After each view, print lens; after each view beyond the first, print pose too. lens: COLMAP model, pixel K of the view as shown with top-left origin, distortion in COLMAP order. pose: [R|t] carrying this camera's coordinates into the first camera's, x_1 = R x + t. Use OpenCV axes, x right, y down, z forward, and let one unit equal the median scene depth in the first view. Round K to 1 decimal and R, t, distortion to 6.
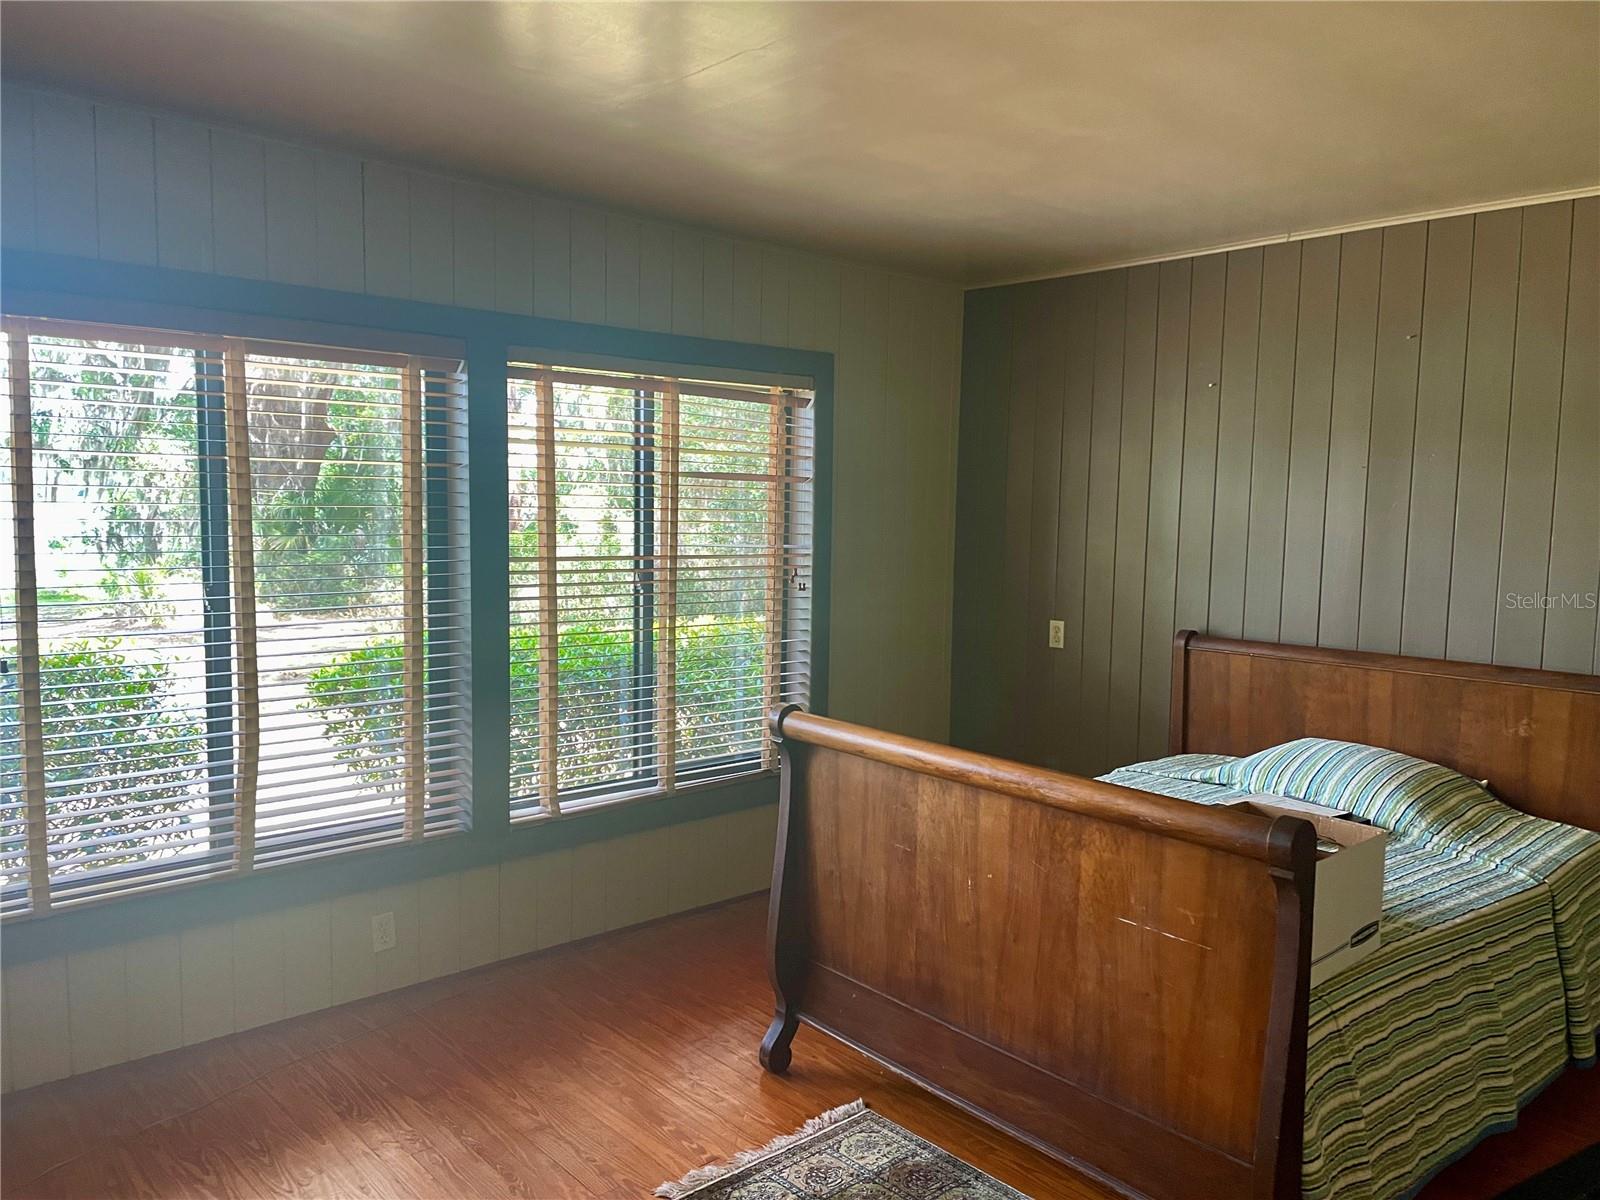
lens RADIAL K [[1206.2, 0, 804.8], [0, 1206.2, 613.3], [0, 0, 1]] dist [0.110288, -0.146152]
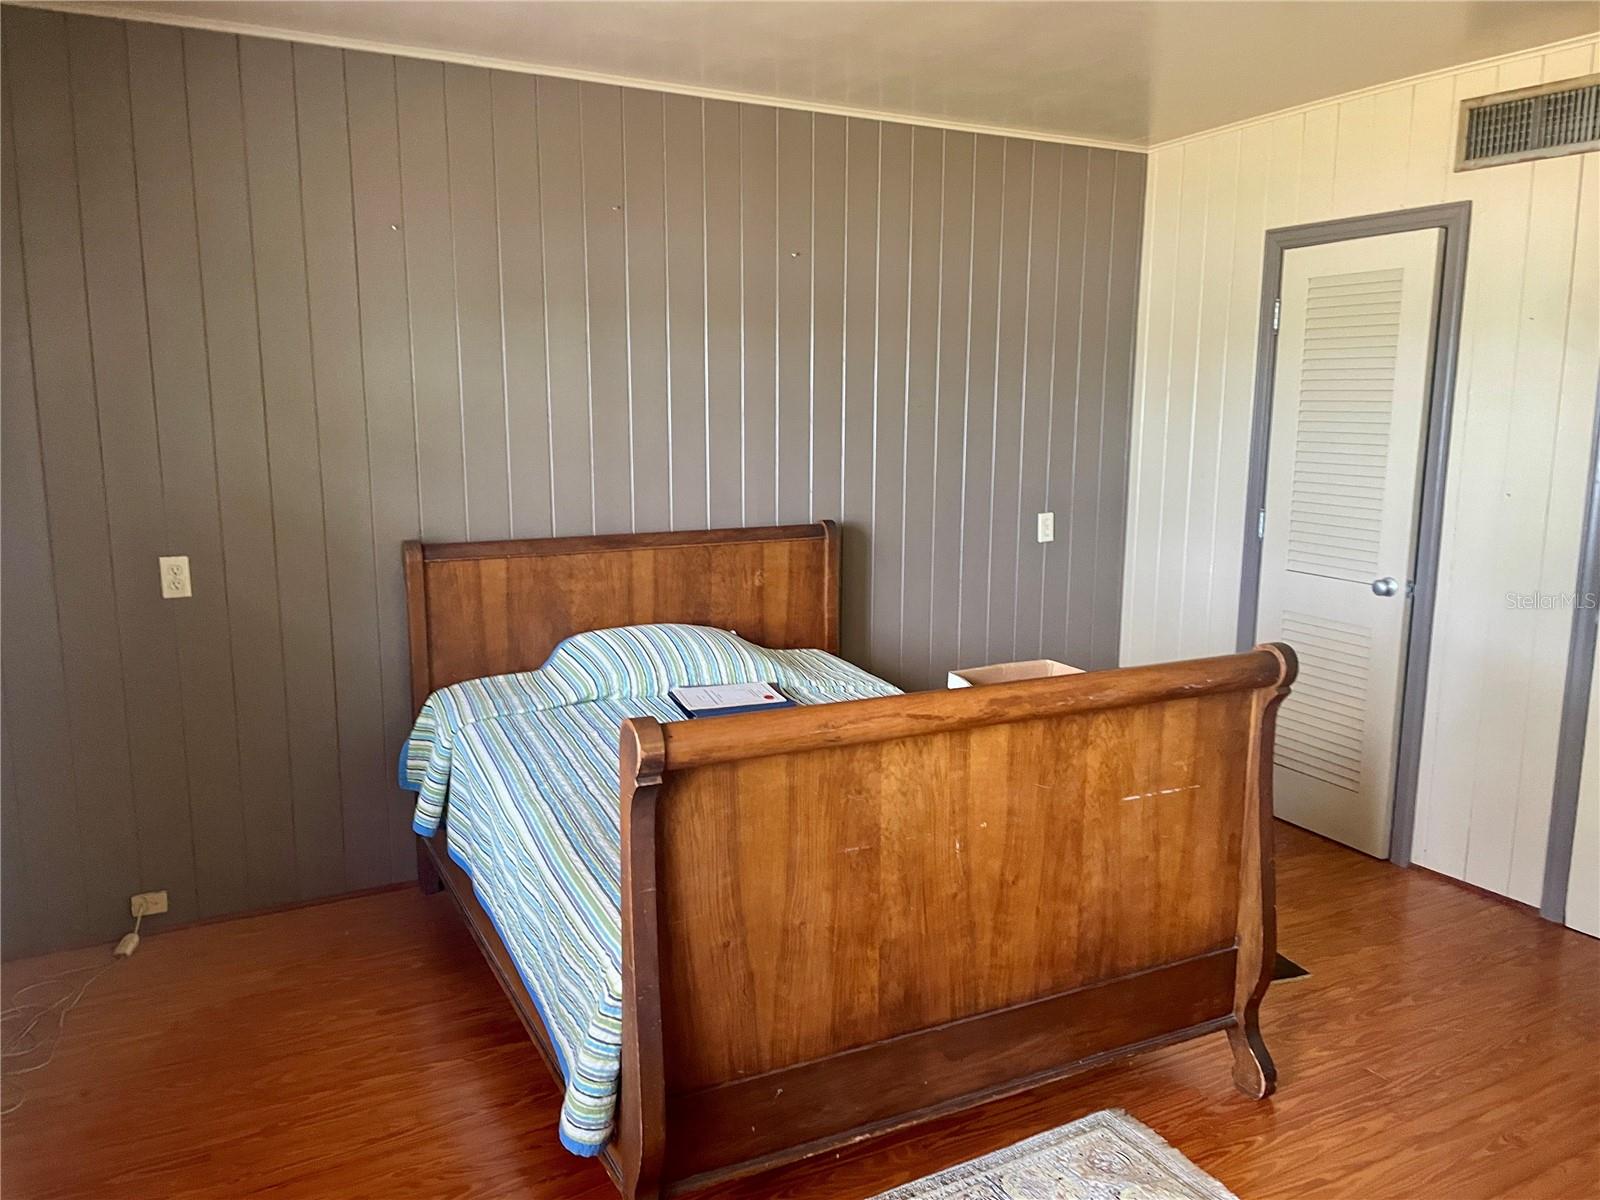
lens RADIAL K [[1206.2, 0, 804.8], [0, 1206.2, 613.3], [0, 0, 1]] dist [0.110288, -0.146152]
pose [[0.236432, -0.186092, 0.953661, -0.626205], [0.094809, 0.981223, 0.167965, -0.077223], [-0.967011, 0.050703, 0.249636, 0.868990]]
